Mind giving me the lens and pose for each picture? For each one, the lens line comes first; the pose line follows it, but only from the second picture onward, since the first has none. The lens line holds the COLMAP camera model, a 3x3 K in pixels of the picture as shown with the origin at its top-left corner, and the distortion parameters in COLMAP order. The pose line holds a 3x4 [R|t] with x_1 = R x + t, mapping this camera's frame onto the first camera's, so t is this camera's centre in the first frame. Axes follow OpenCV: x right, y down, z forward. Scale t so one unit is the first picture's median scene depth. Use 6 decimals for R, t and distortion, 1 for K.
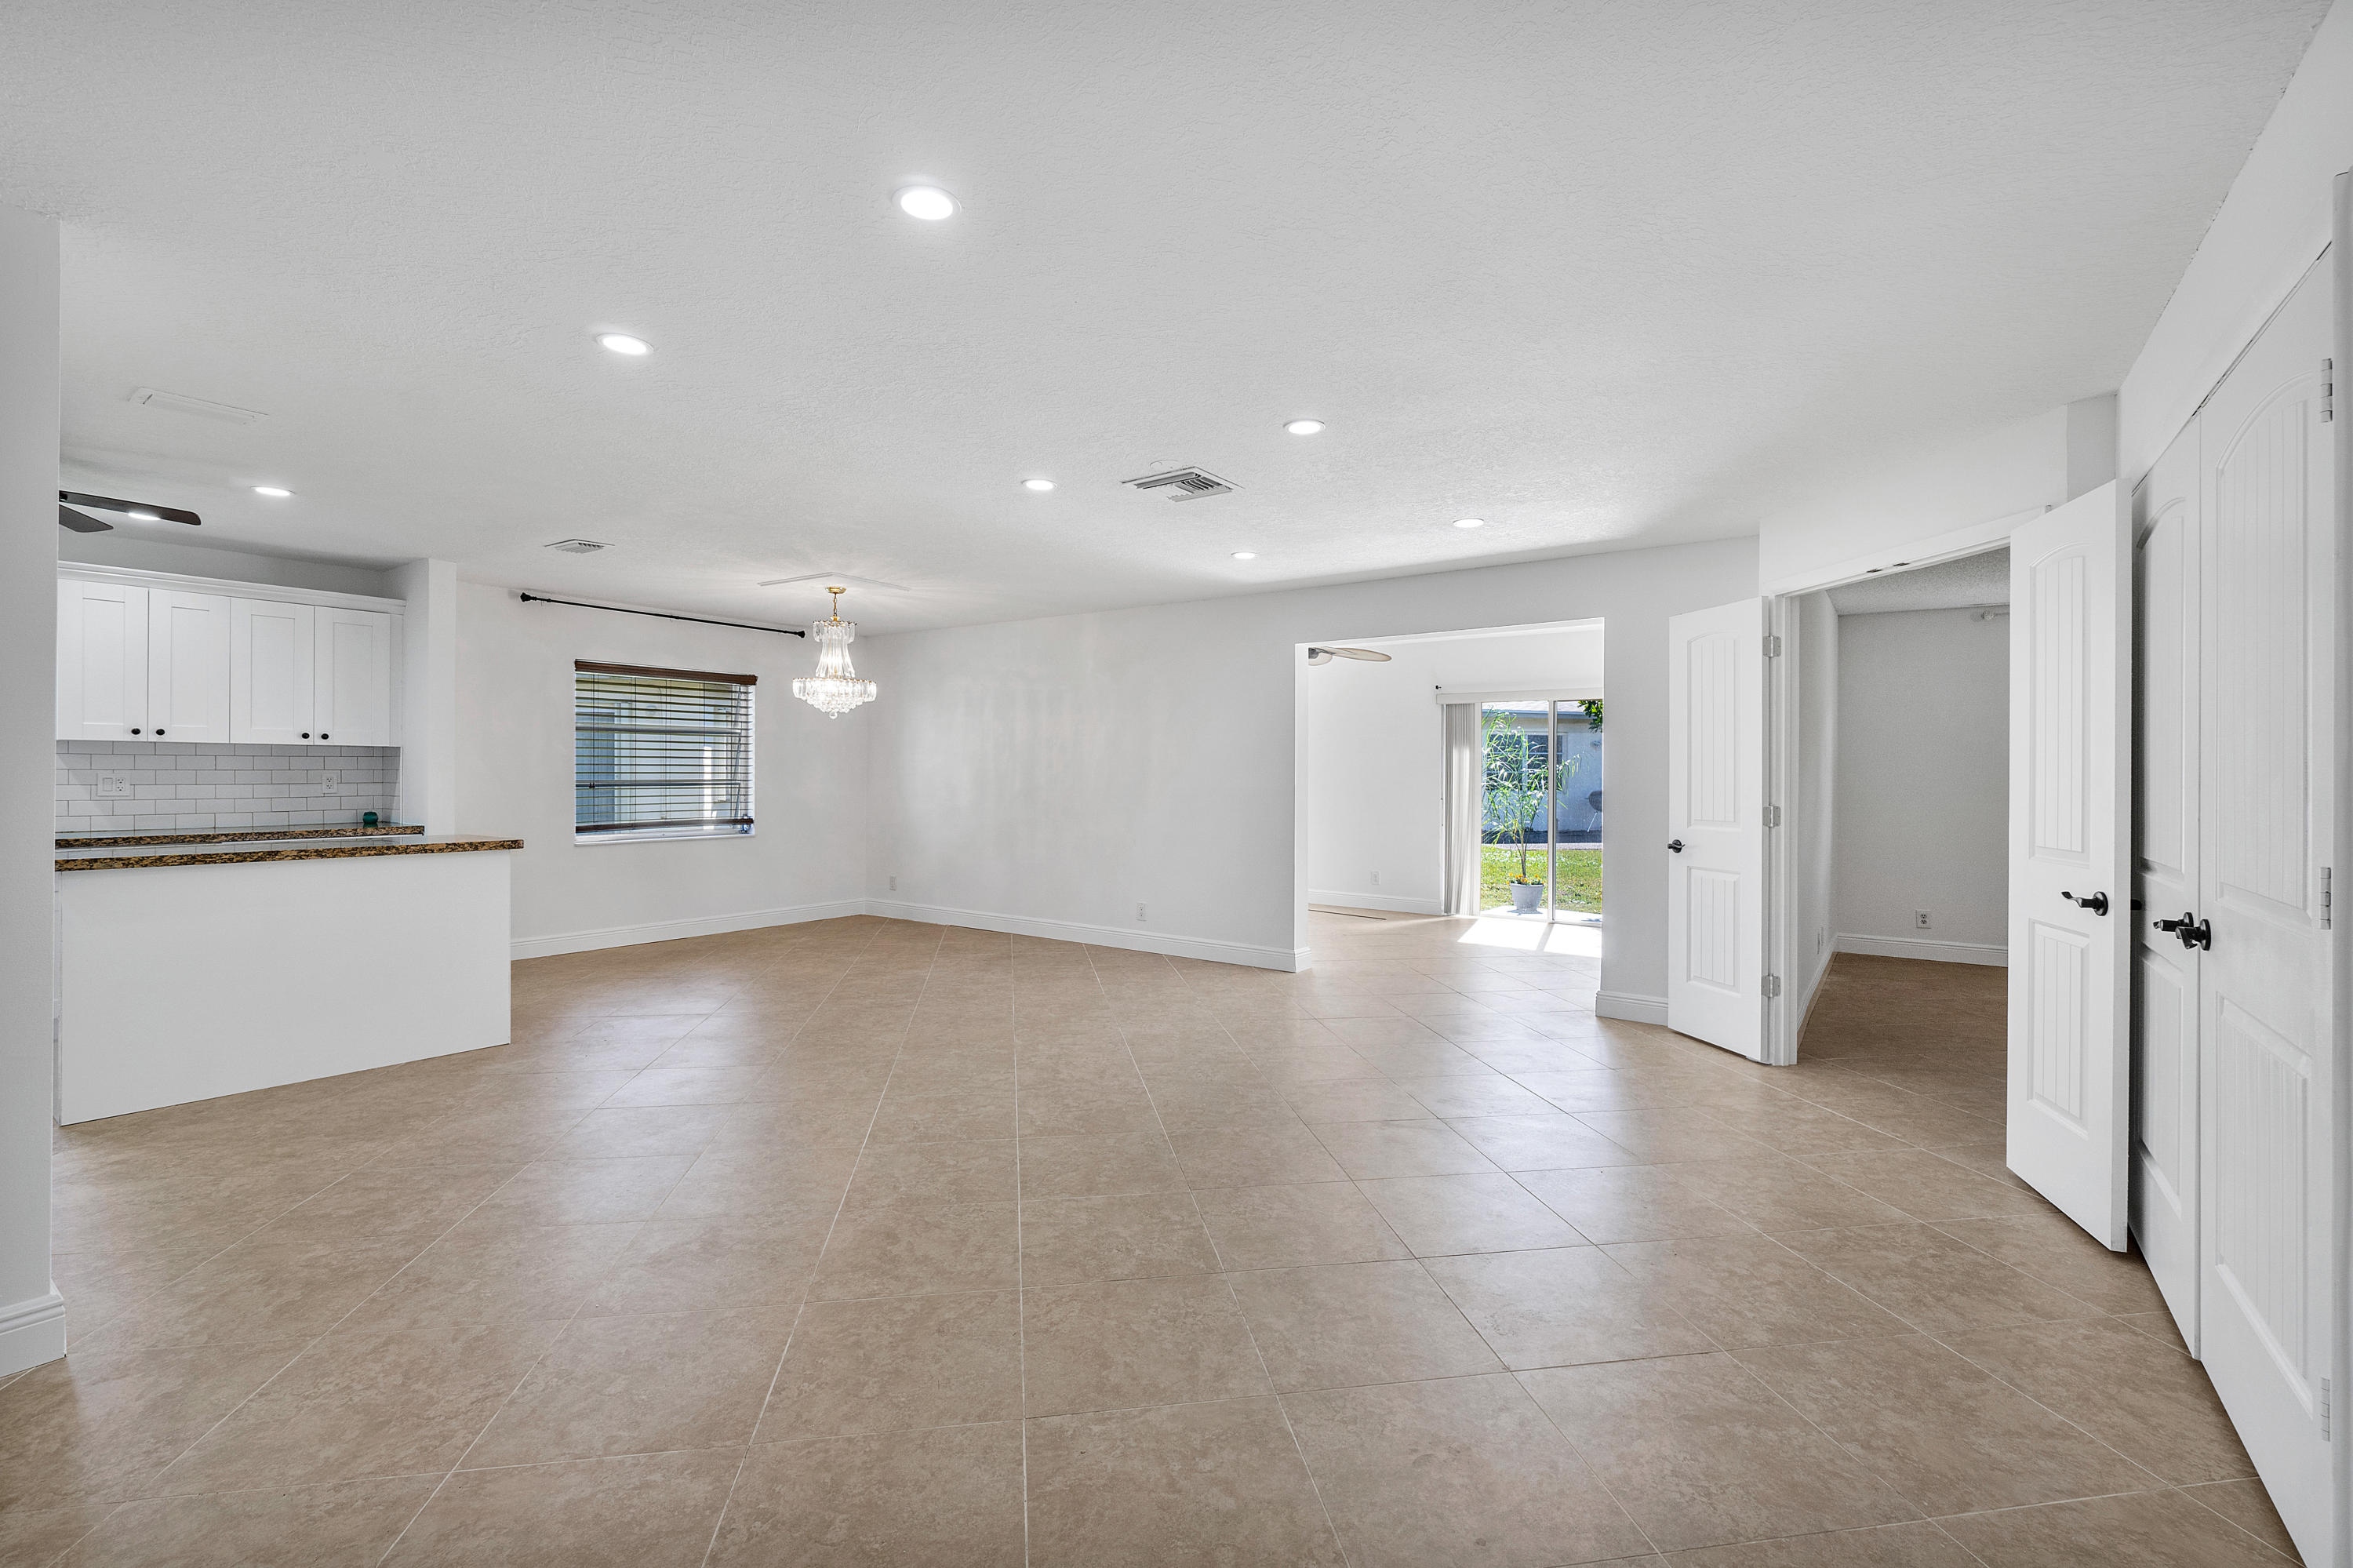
lens RADIAL K [[1021.0, 0, 1192.9], [0, 1021.0, 777.0], [0, 0, 1]] dist [0.000561, -0.000447]
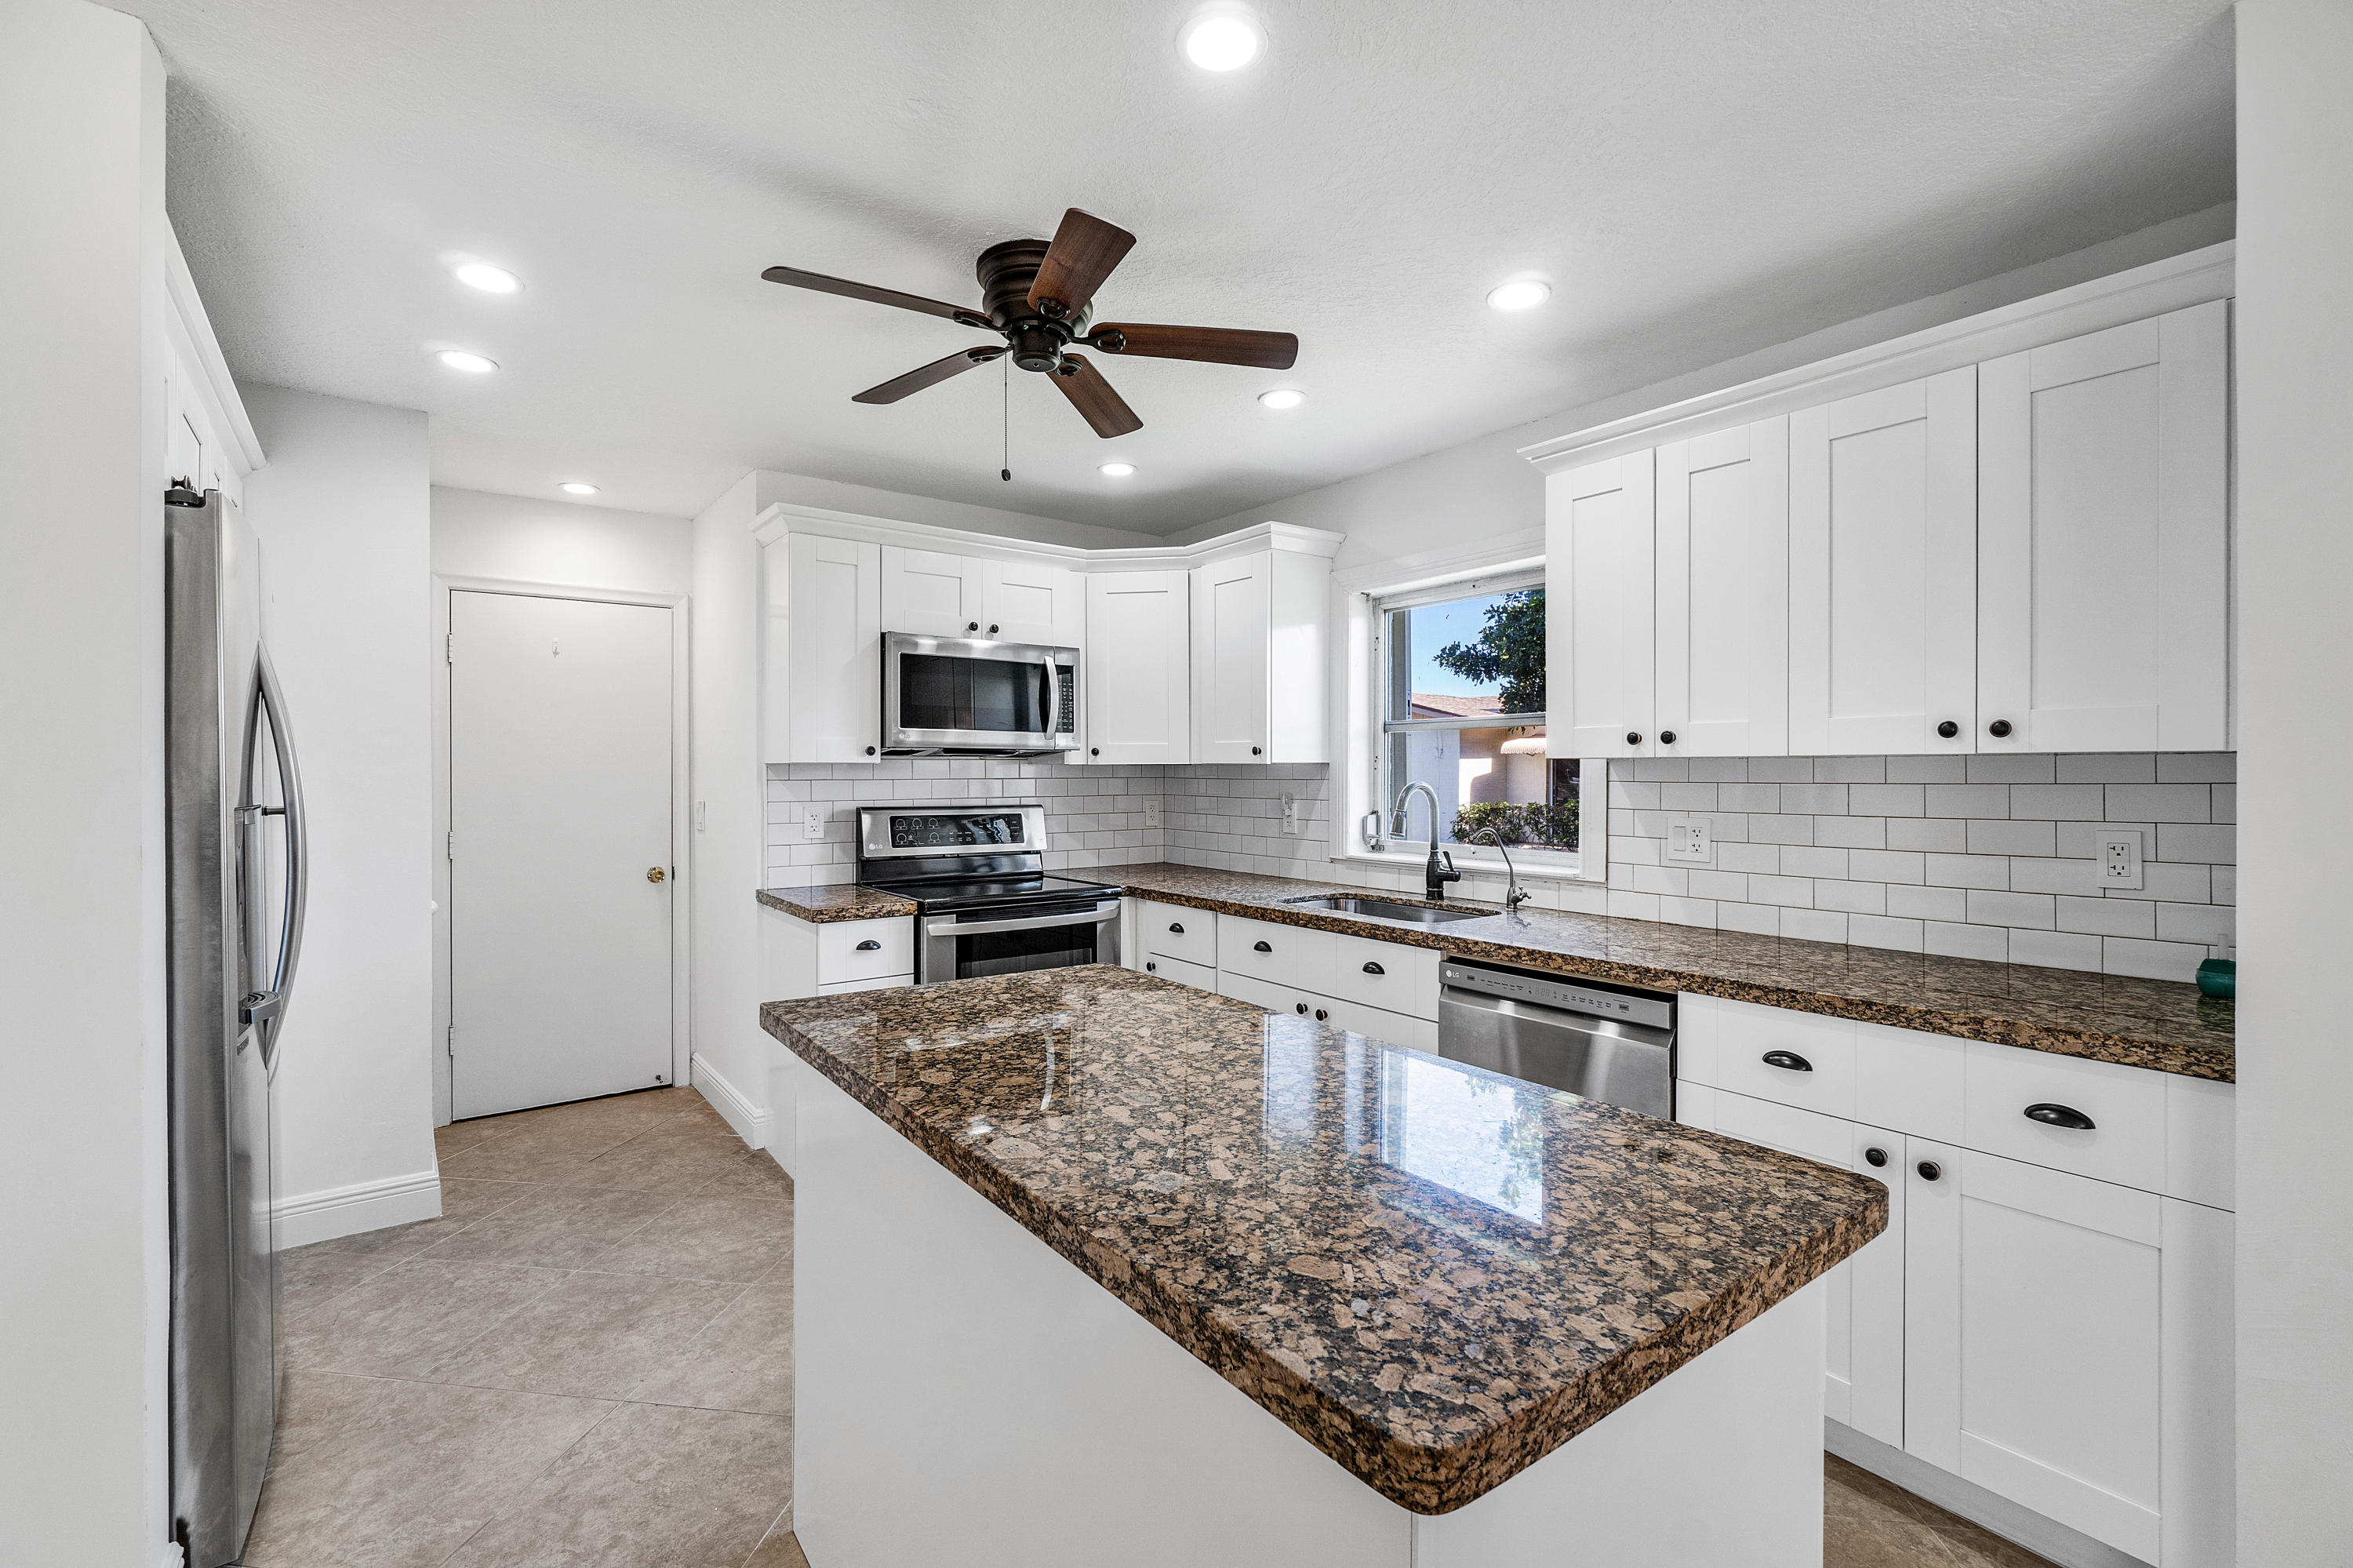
lens RADIAL K [[1076.0, 0, 1176.4], [0, 1076.0, 776.6], [0, 0, 1]] dist [-0.002552, -0.000149]
pose [[-0.329884, 0.000305, -0.944022, -0.508736], [-0.004225, 0.999989, 0.001799, -0.028321], [0.944012, 0.004582, -0.329879, 1.063593]]
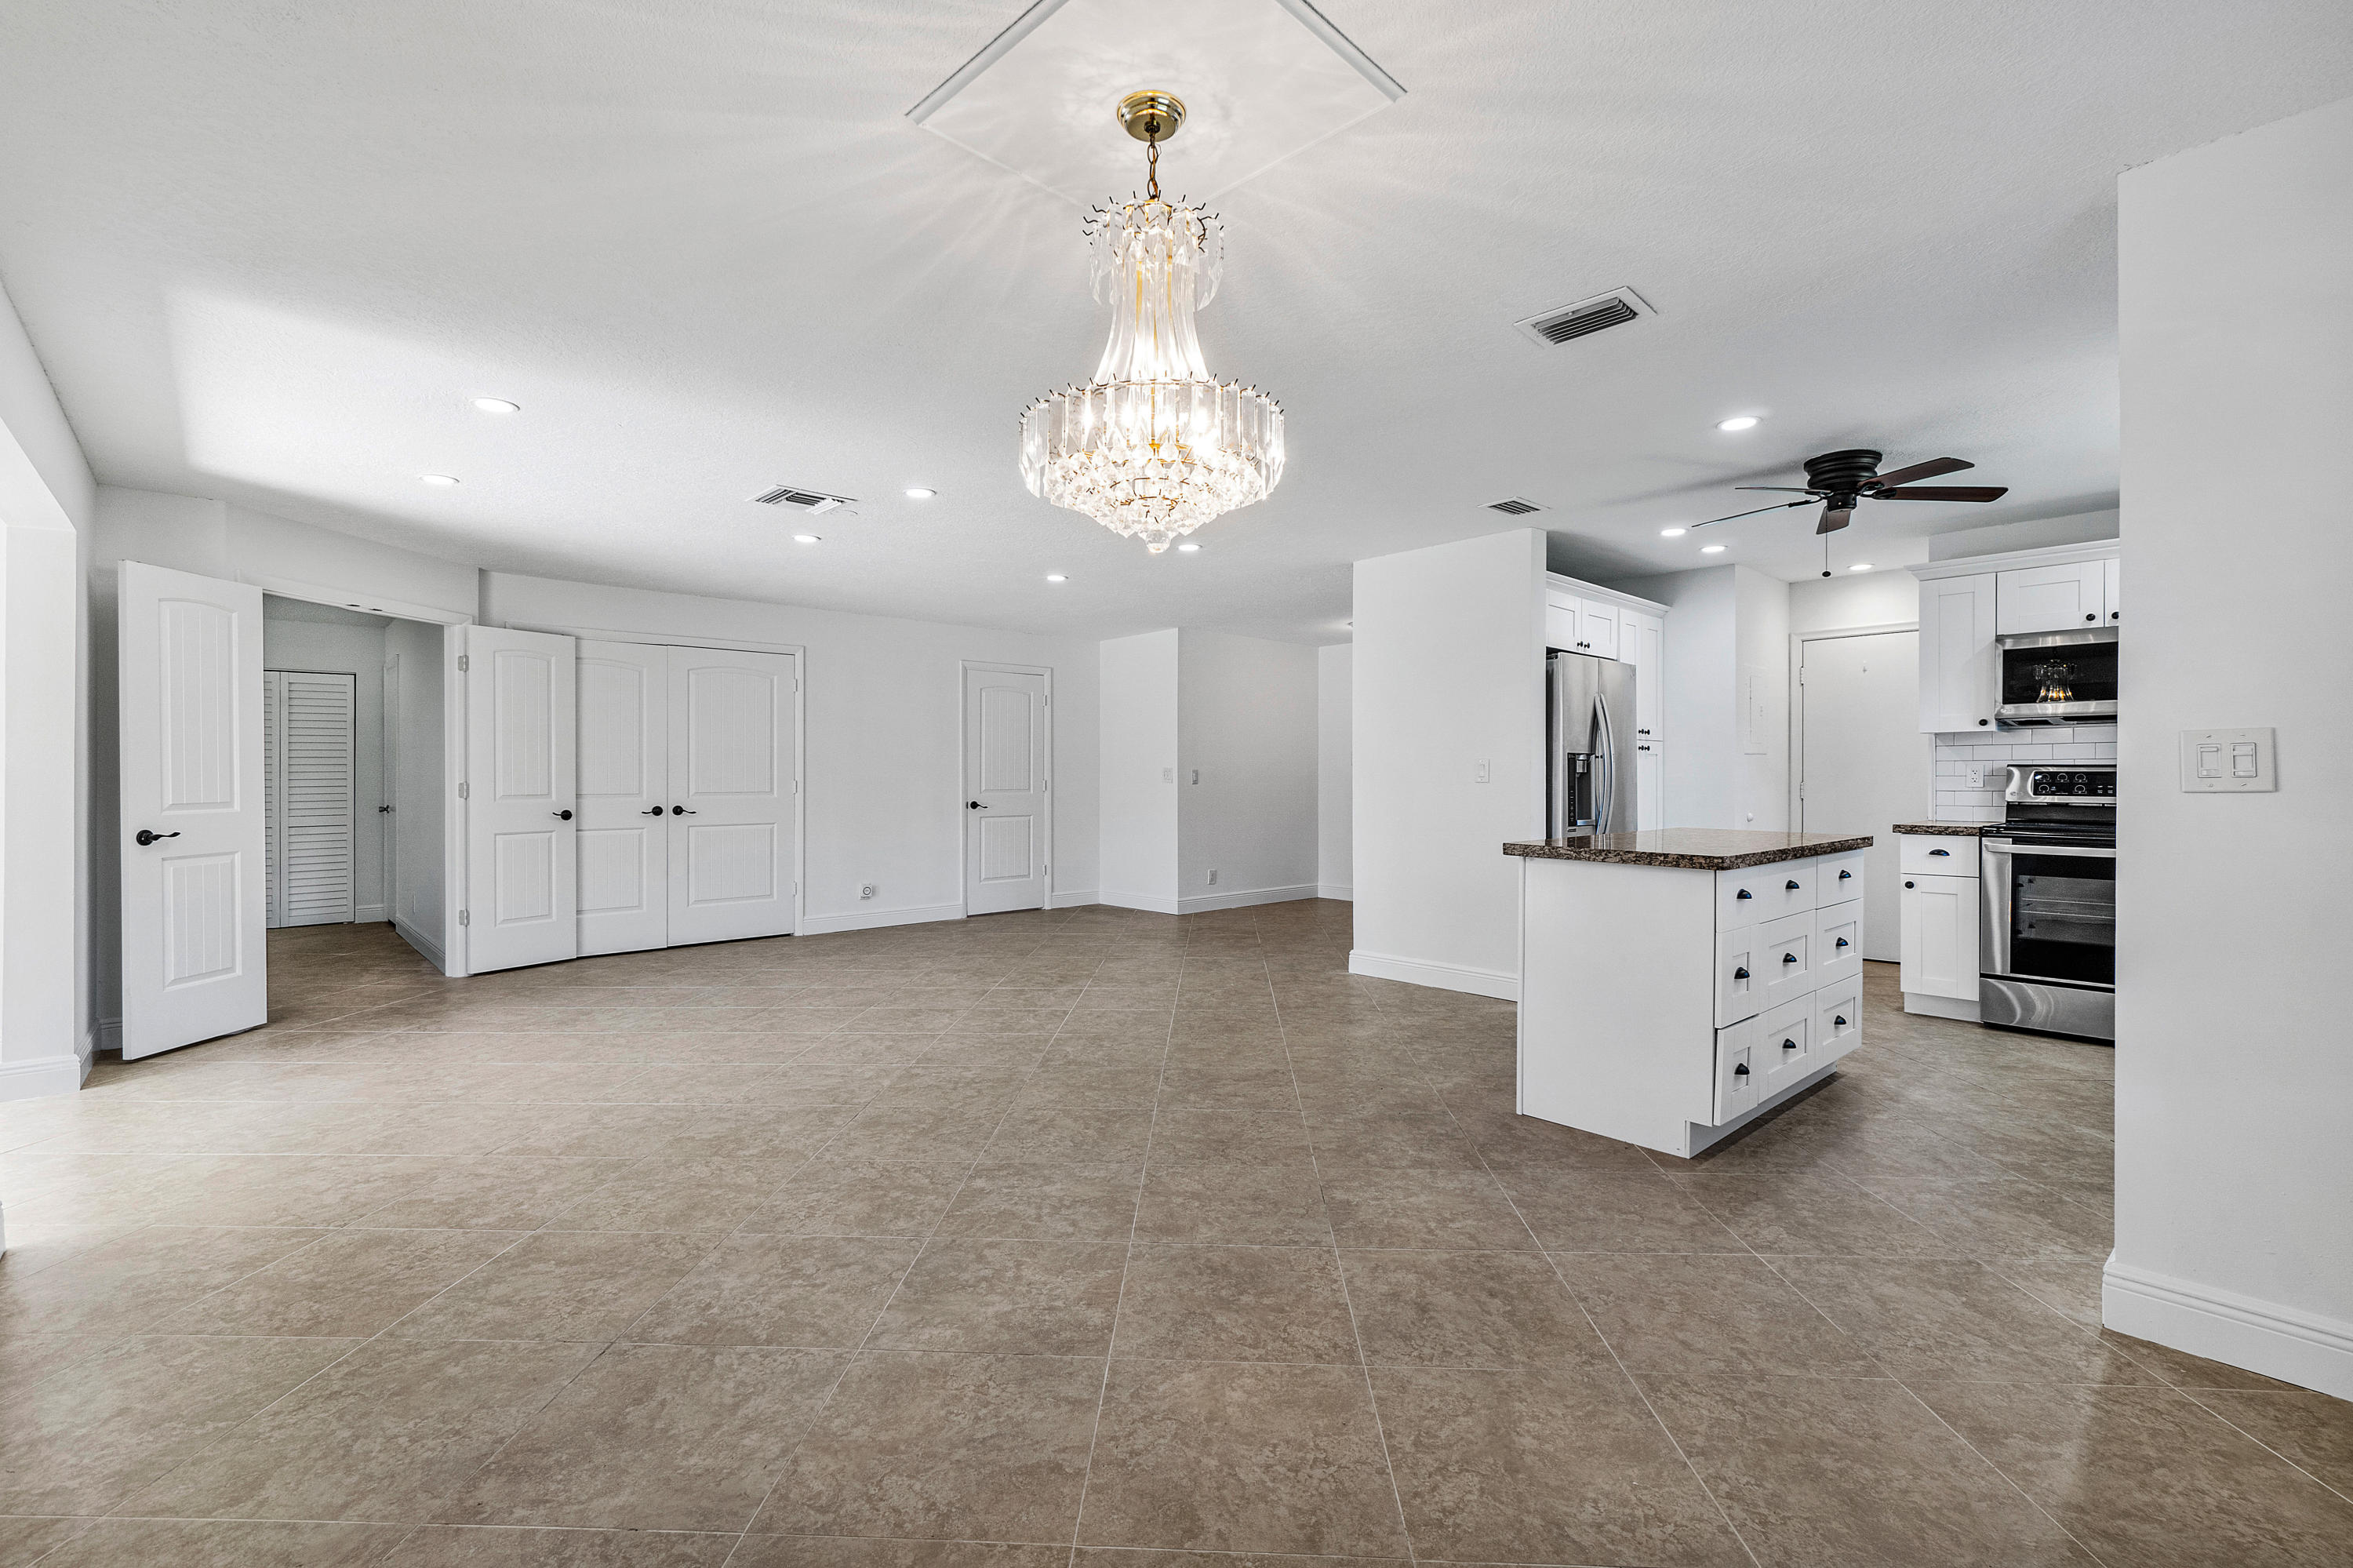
lens RADIAL K [[1021.0, 0, 1163.6], [0, 1021.0, 785.2], [0, 0, 1]] dist [0.000561, -0.000447]
pose [[-0.973088, -0.008356, 0.230283, -0.596463], [-0.006103, 0.999926, 0.010496, 0.013990], [-0.230353, 0.008808, -0.973067, 1.817210]]
